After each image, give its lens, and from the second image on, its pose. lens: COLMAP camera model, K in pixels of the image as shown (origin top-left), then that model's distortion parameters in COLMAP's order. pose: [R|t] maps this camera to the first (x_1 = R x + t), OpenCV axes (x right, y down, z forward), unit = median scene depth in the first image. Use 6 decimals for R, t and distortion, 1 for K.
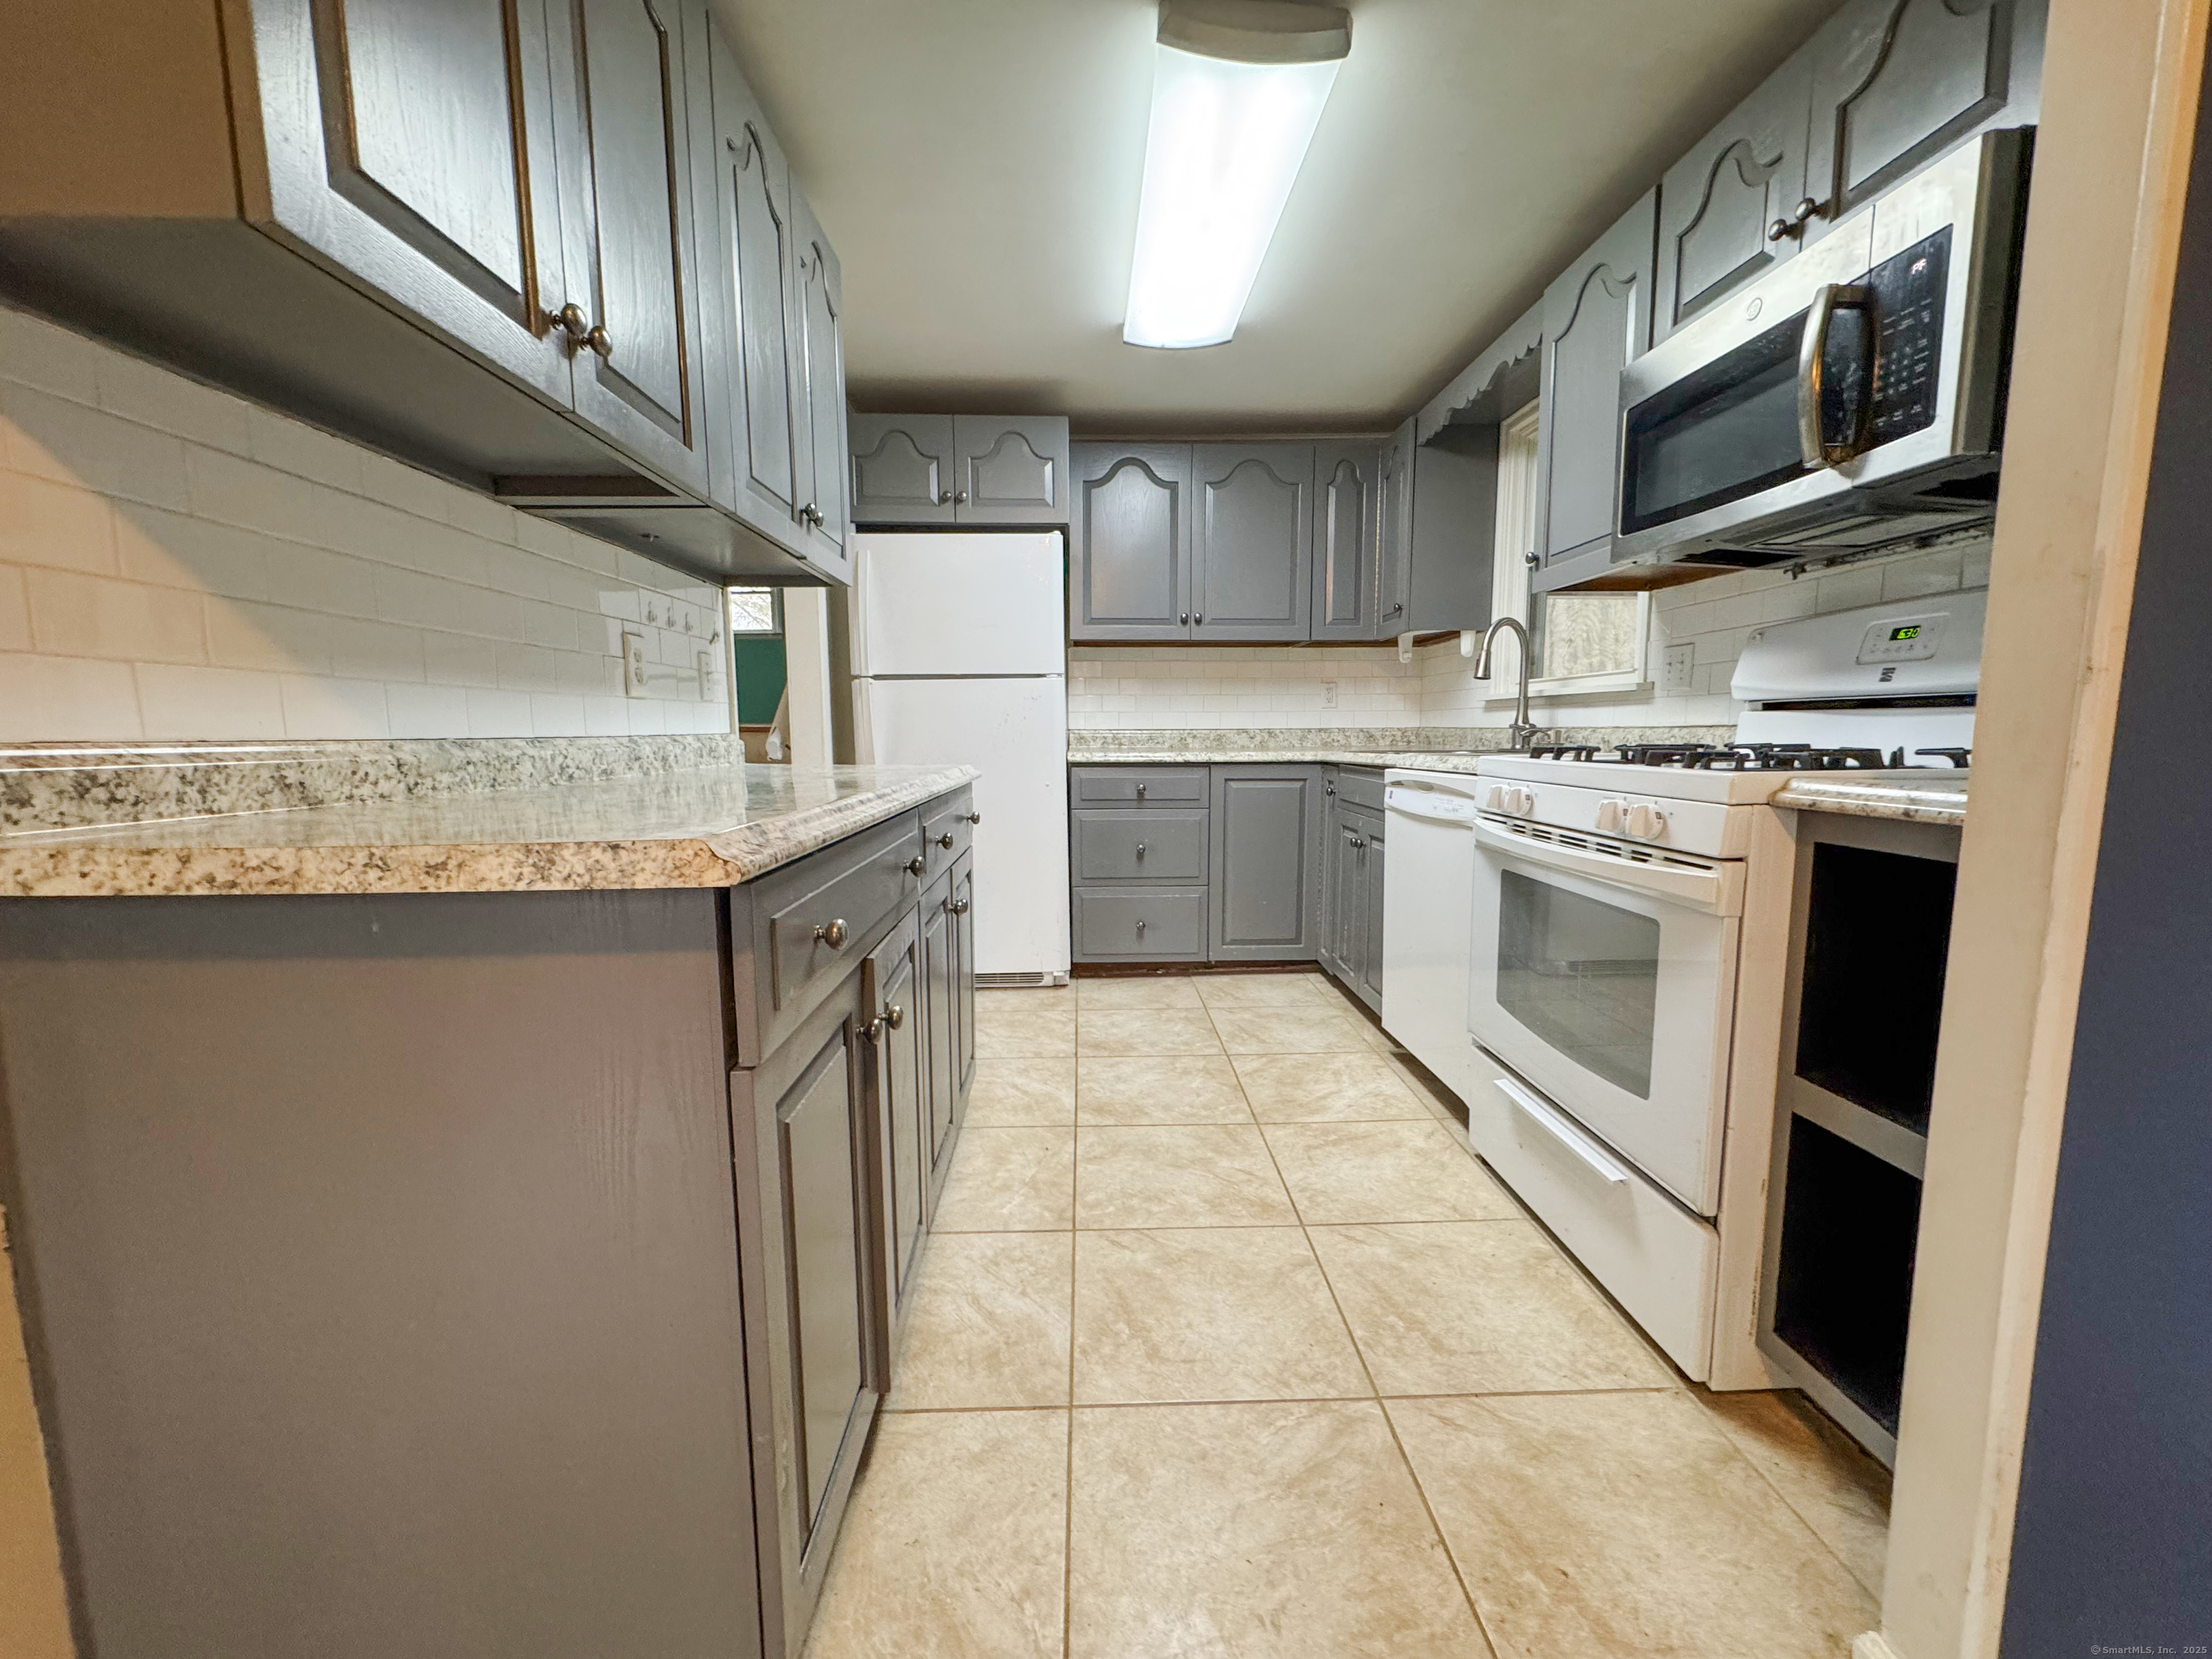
lens RADIAL K [[882.6, 0, 1105.5], [0, 882.6, 832.0], [0, 0, 1]] dist [-0.002242, 0.000374]
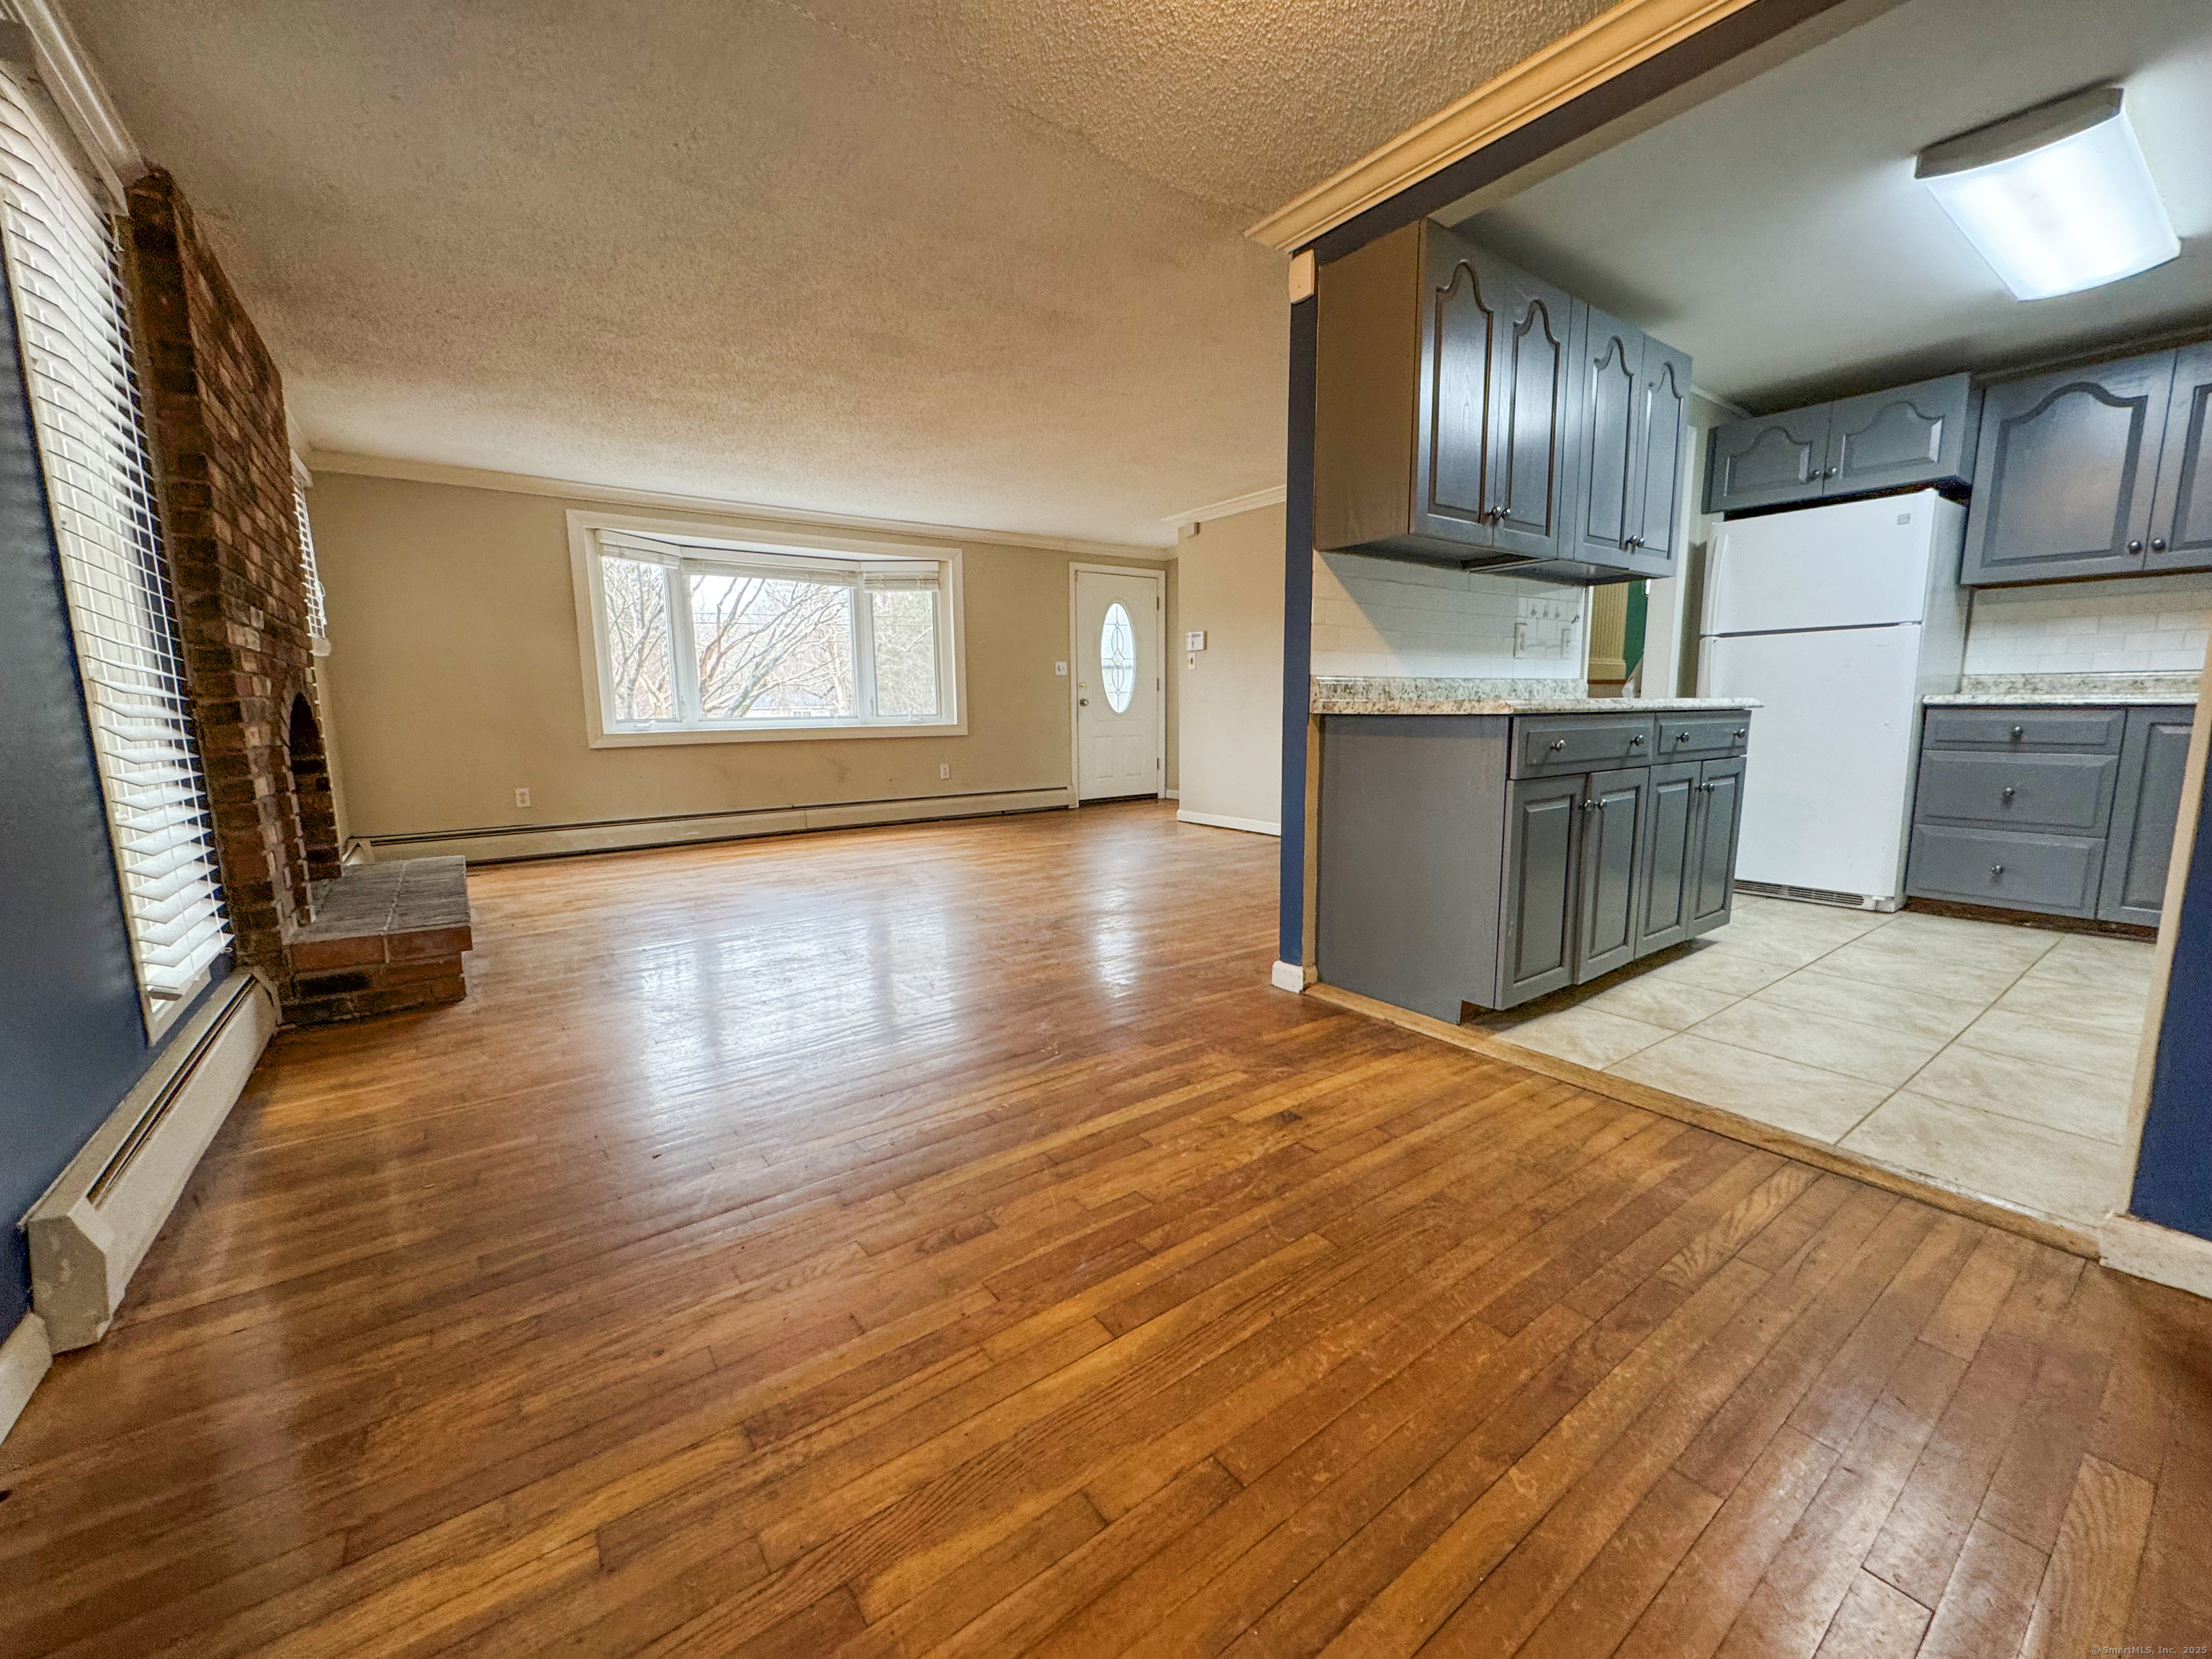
lens RADIAL K [[882.6, 0, 1100.7], [0, 882.6, 833.9], [0, 0, 1]] dist [-0.002242, 0.000374]
pose [[0.563551, 0.119799, -0.817349, 0.303048], [-0.086812, 0.992539, 0.085621, 0.075432], [0.821507, 0.022704, 0.569746, -0.439491]]
